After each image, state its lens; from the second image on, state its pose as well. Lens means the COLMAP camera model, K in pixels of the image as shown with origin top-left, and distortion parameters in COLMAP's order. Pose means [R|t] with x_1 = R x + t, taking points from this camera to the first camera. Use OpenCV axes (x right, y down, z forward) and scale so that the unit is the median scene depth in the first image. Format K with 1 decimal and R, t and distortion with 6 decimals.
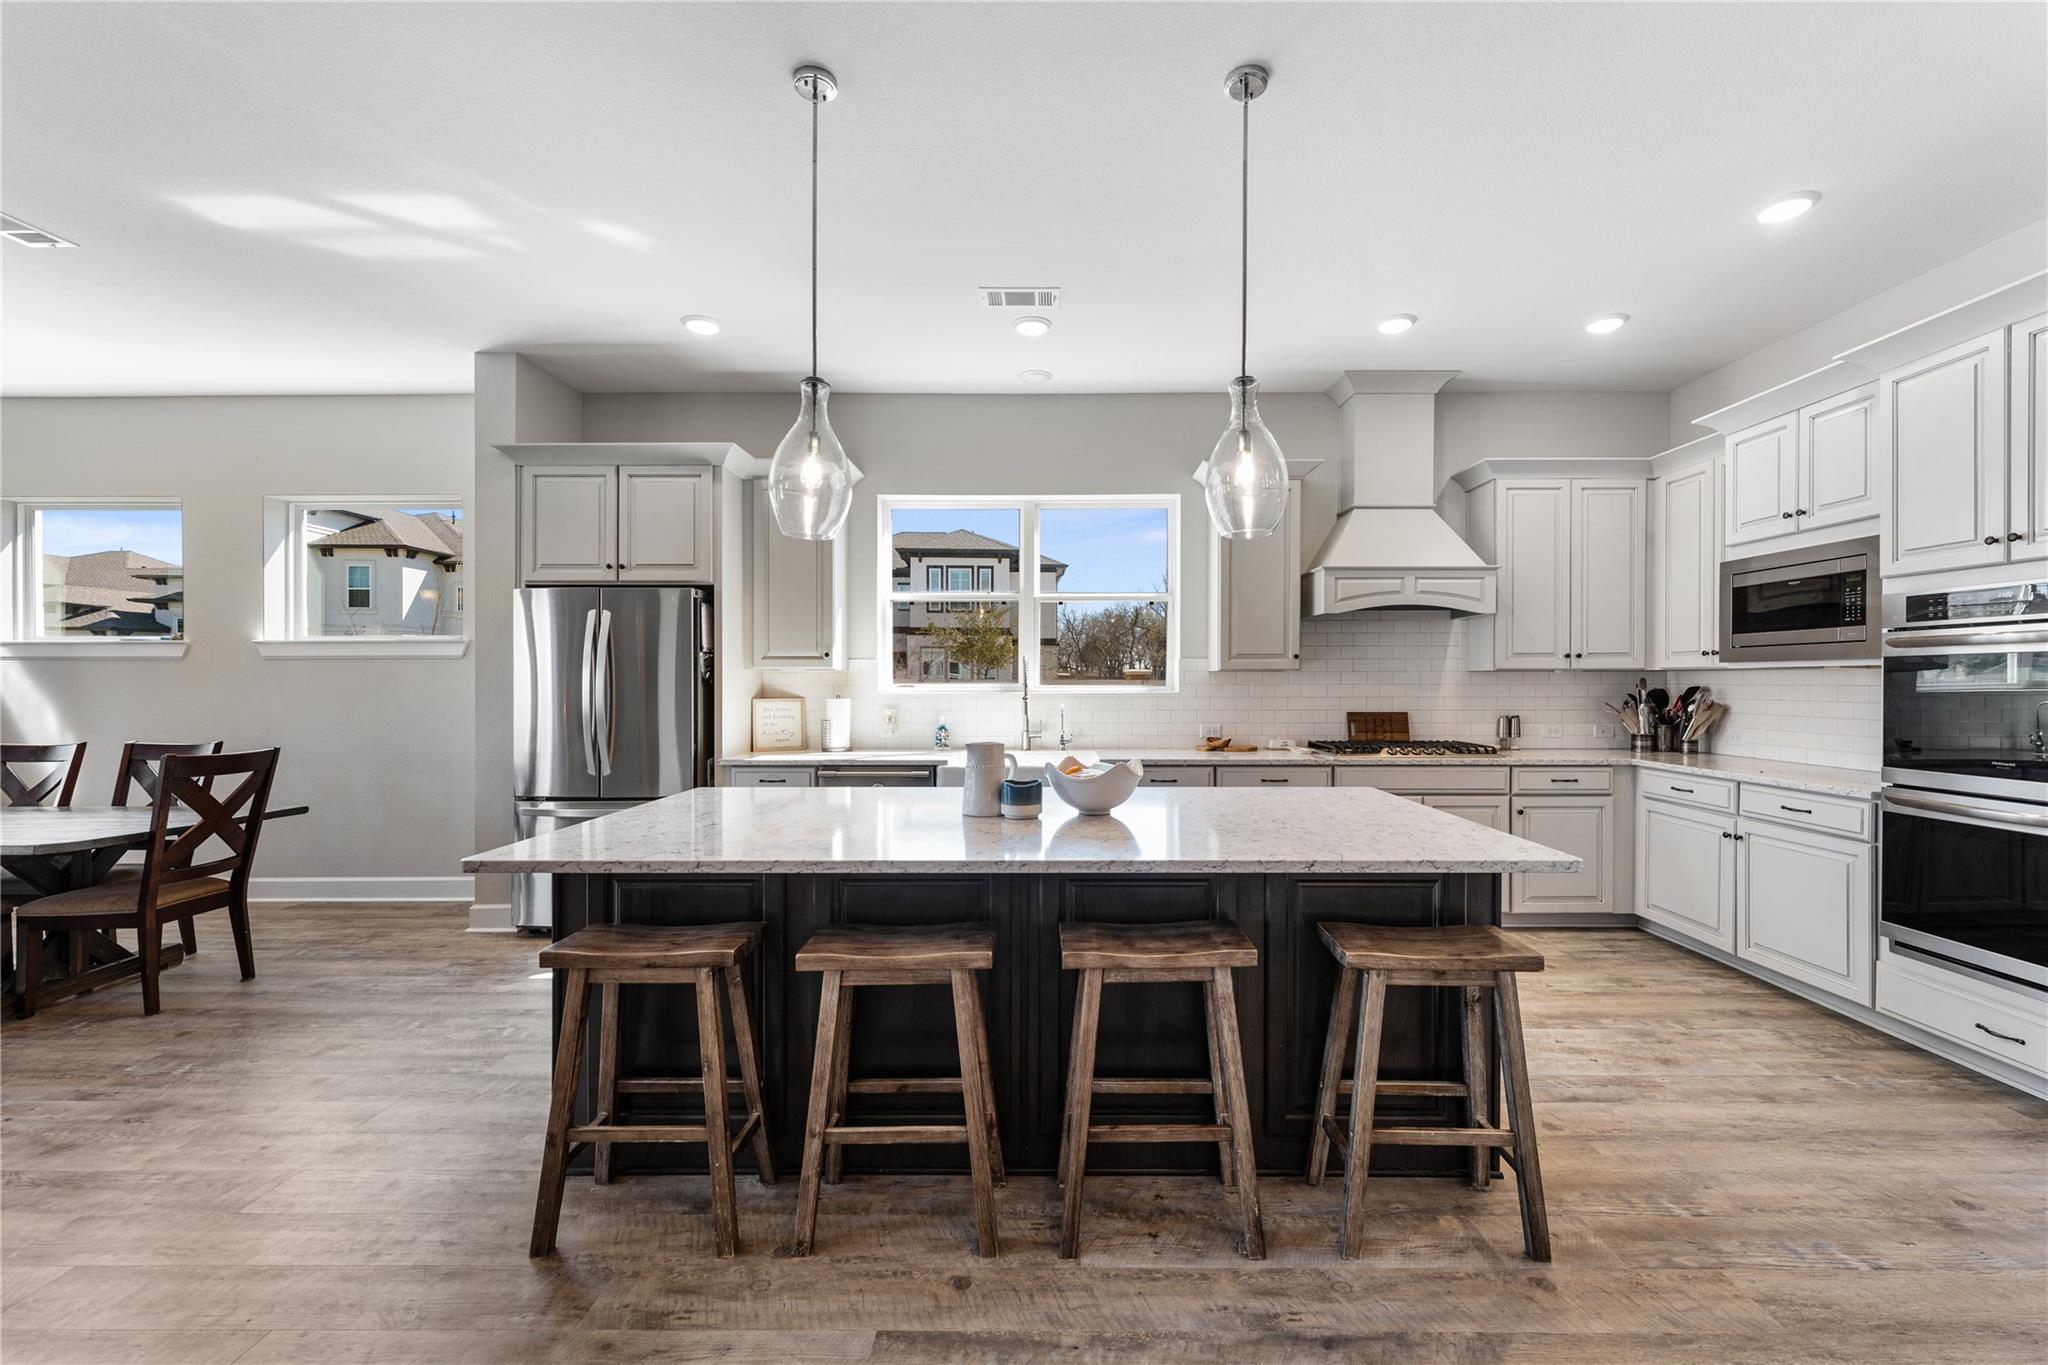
lens RADIAL K [[827.1, 0, 1029.7], [0, 827.1, 692.6], [0, 0, 1]] dist [-0.000423, -0.000120]
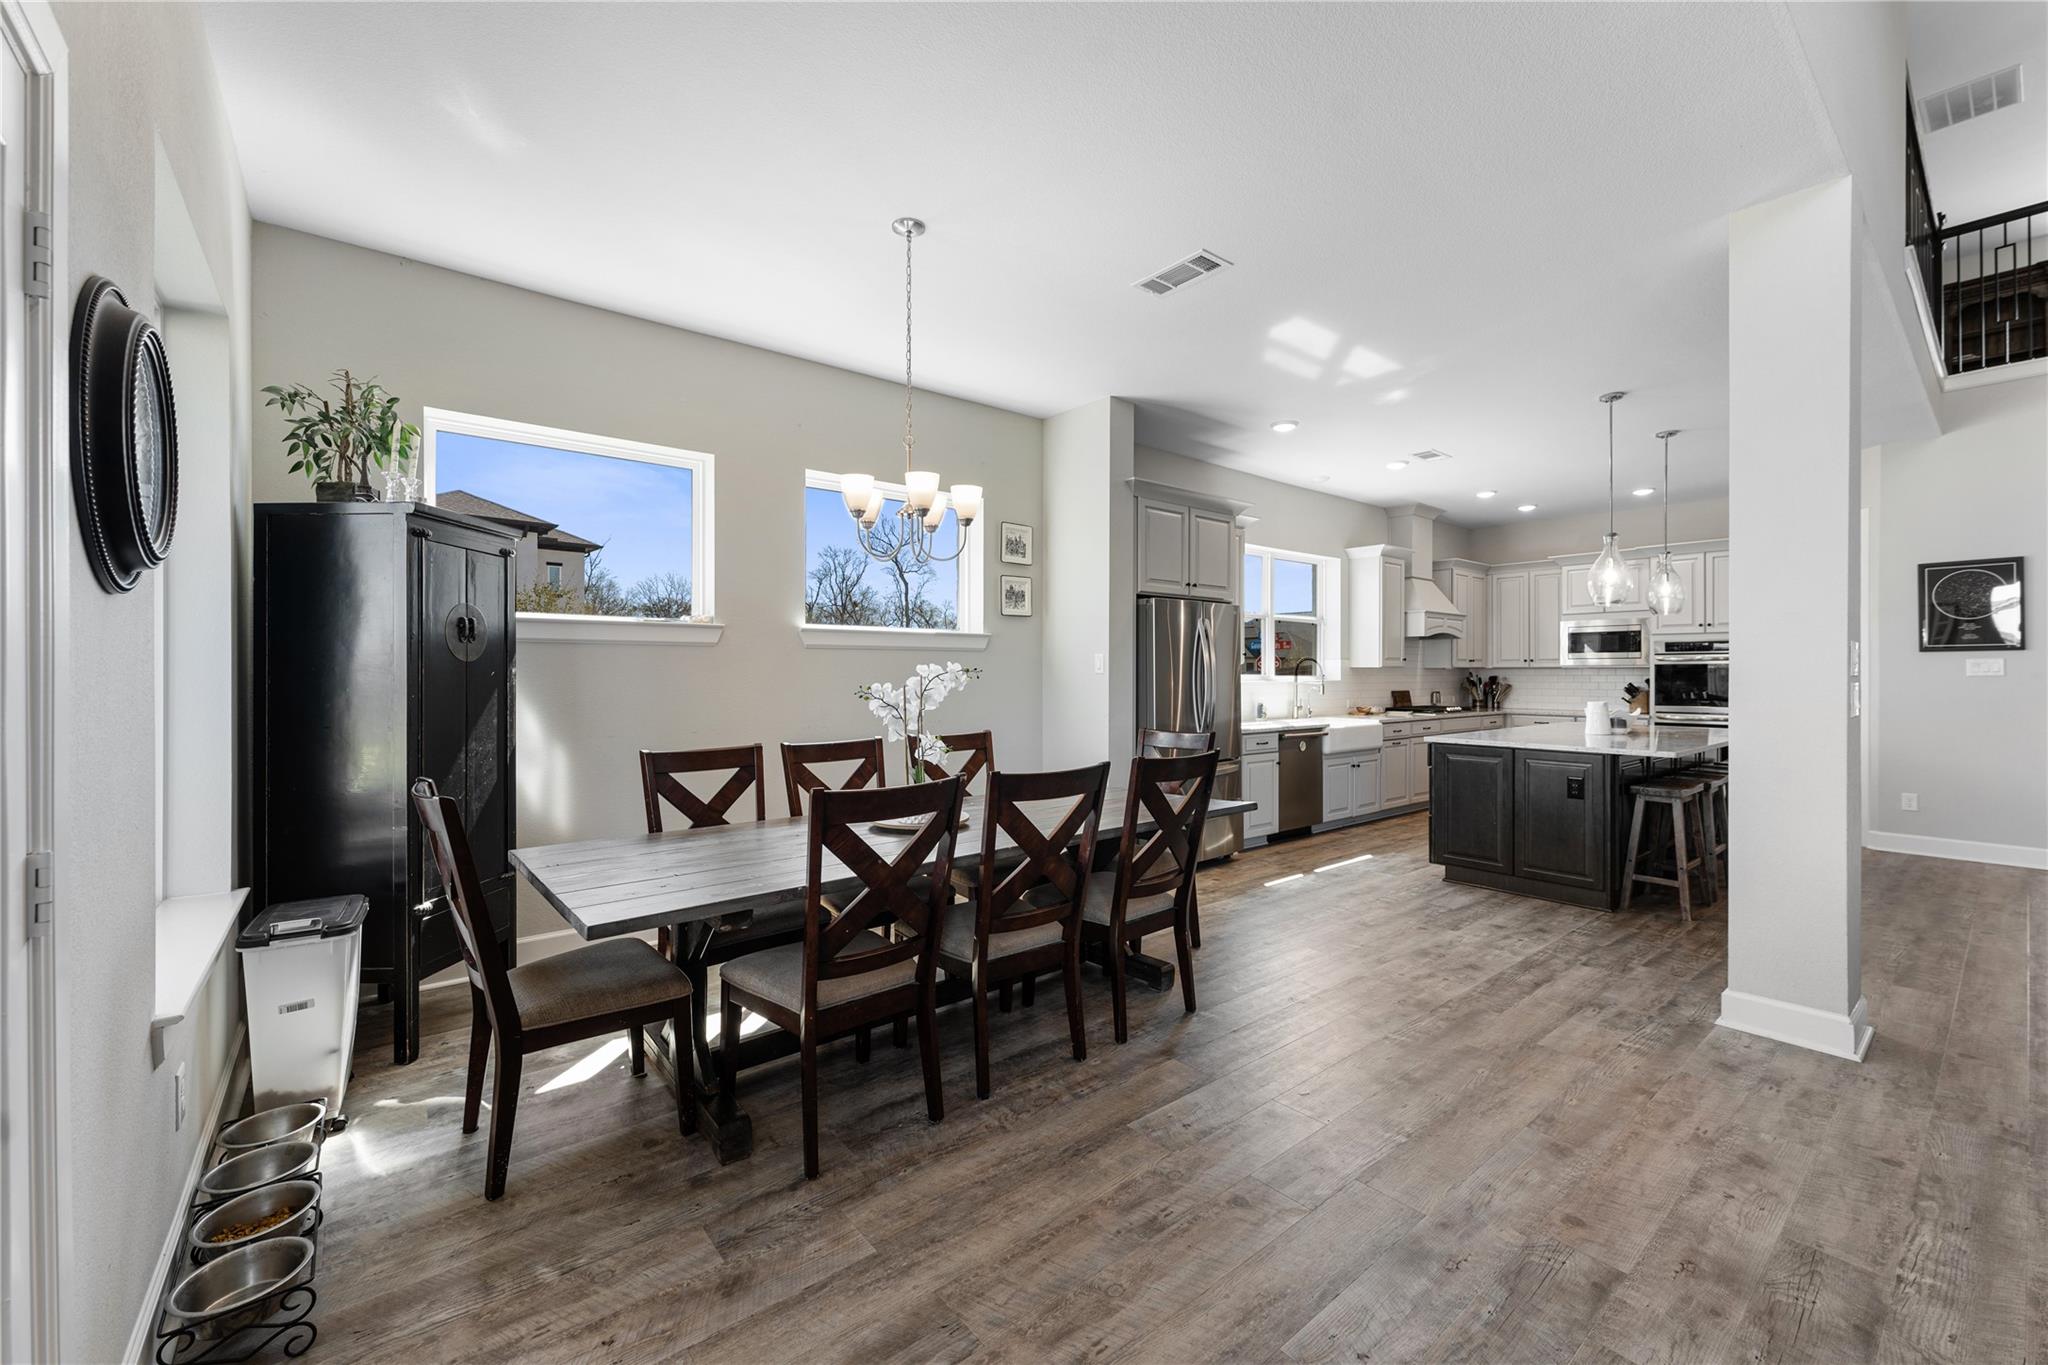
lens RADIAL K [[827.1, 0, 1037.5], [0, 827.1, 673.5], [0, 0, 1]] dist [-0.000423, -0.000120]
pose [[0.768748, 0.001708, 0.639549, -1.990774], [0.000535, 0.999994, -0.003313, -0.013170], [-0.639551, 0.002889, 0.768743, 0.206565]]
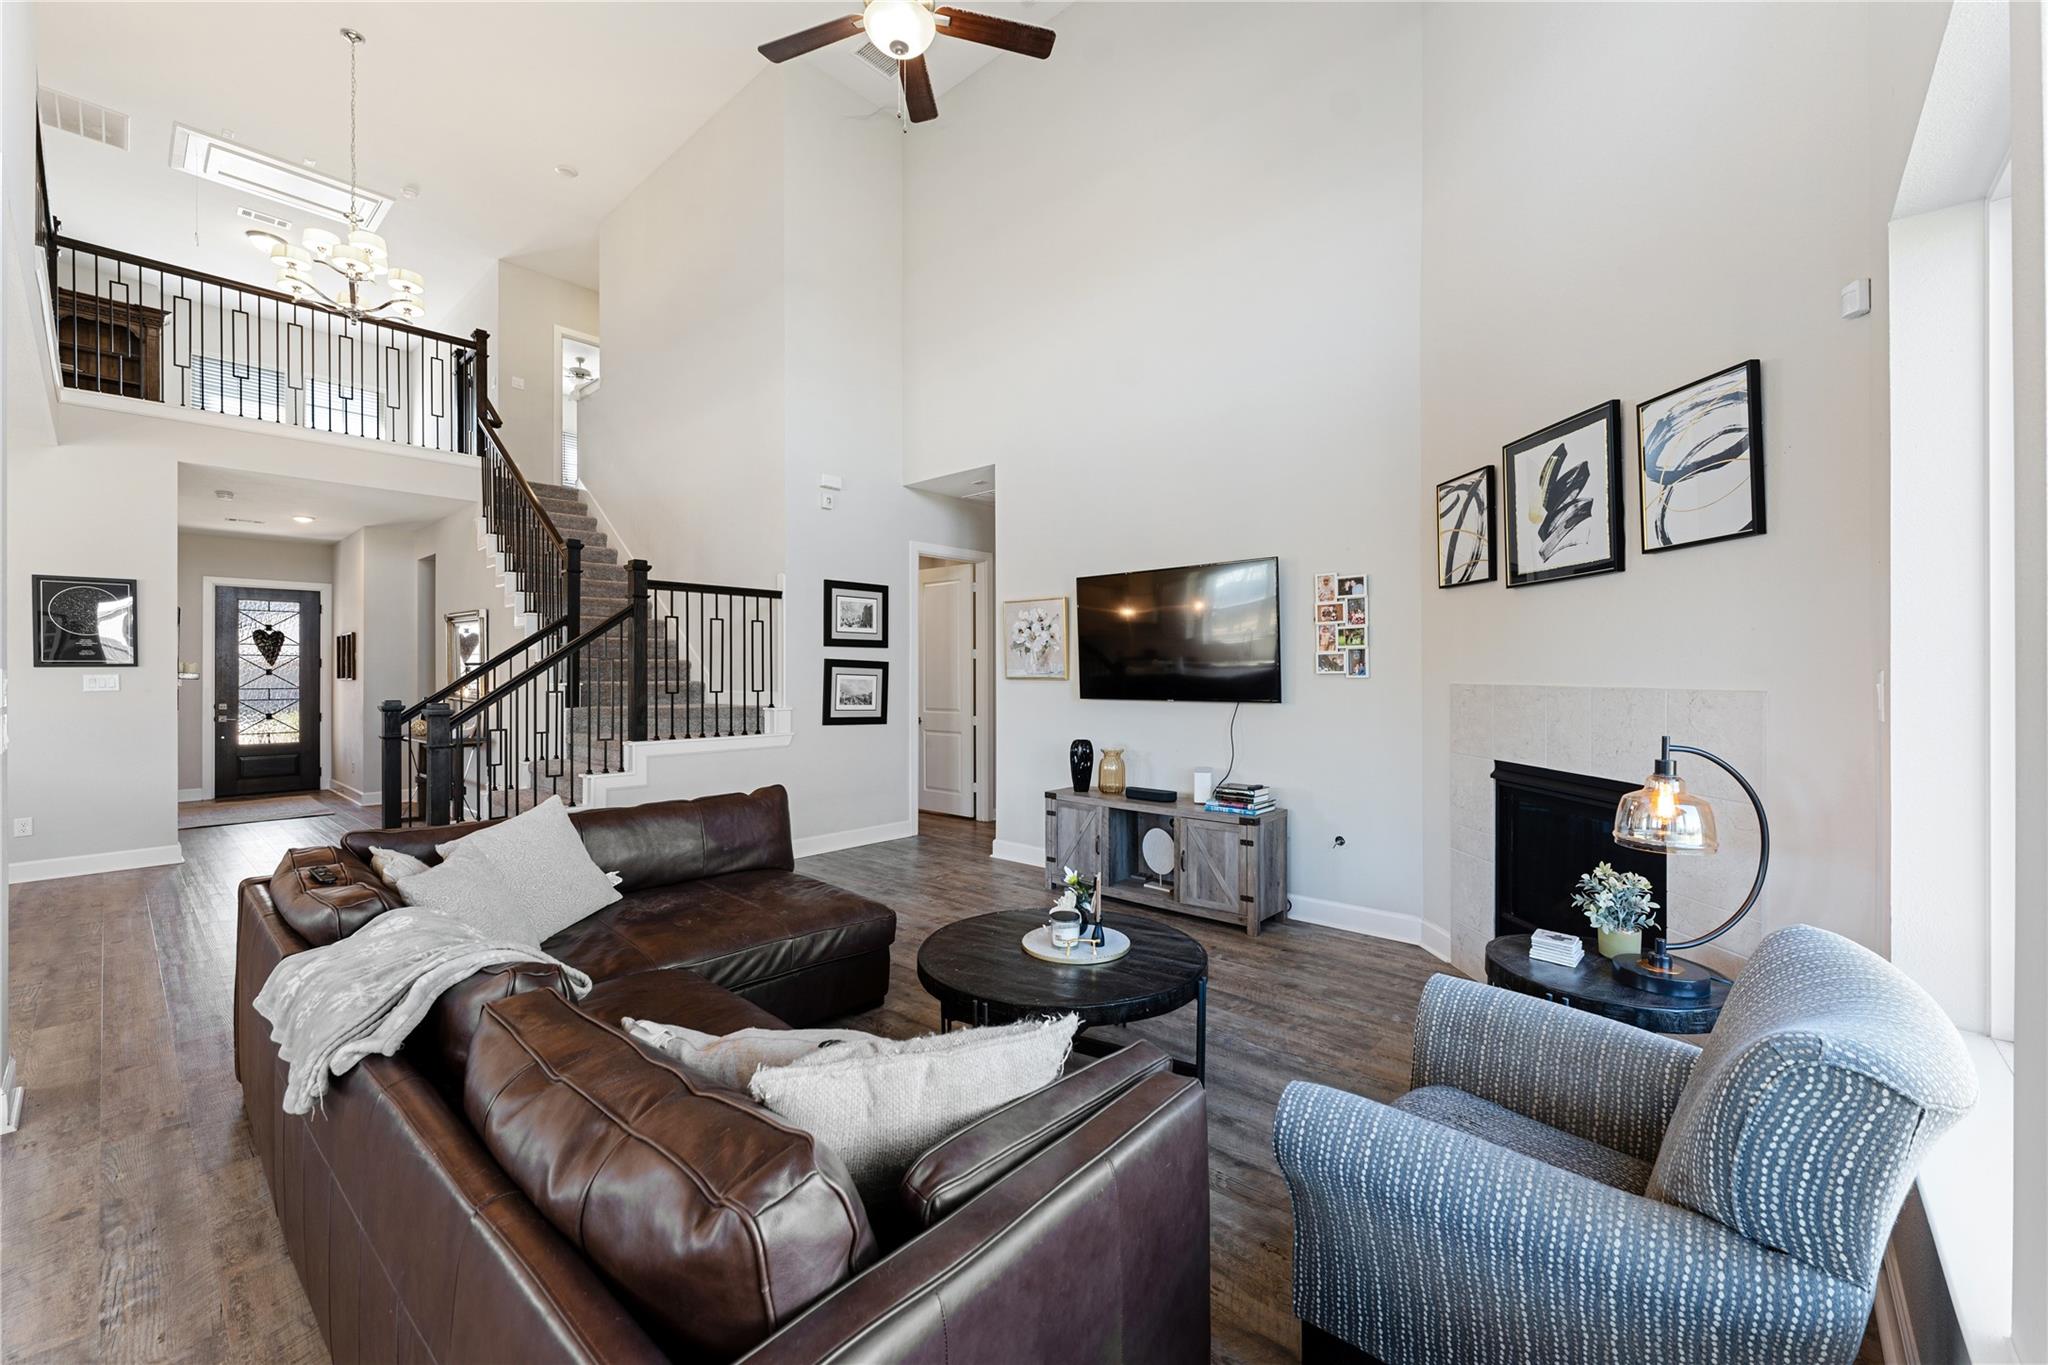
lens RADIAL K [[827.1, 0, 1027.8], [0, 827.1, 673.3], [0, 0, 1]] dist [-0.000423, -0.000120]
pose [[-0.748234, 0.000905, 0.663434, -2.021575], [0.006609, 0.999960, 0.006090, -0.043751], [-0.663402, 0.008941, -0.748210, 0.265782]]
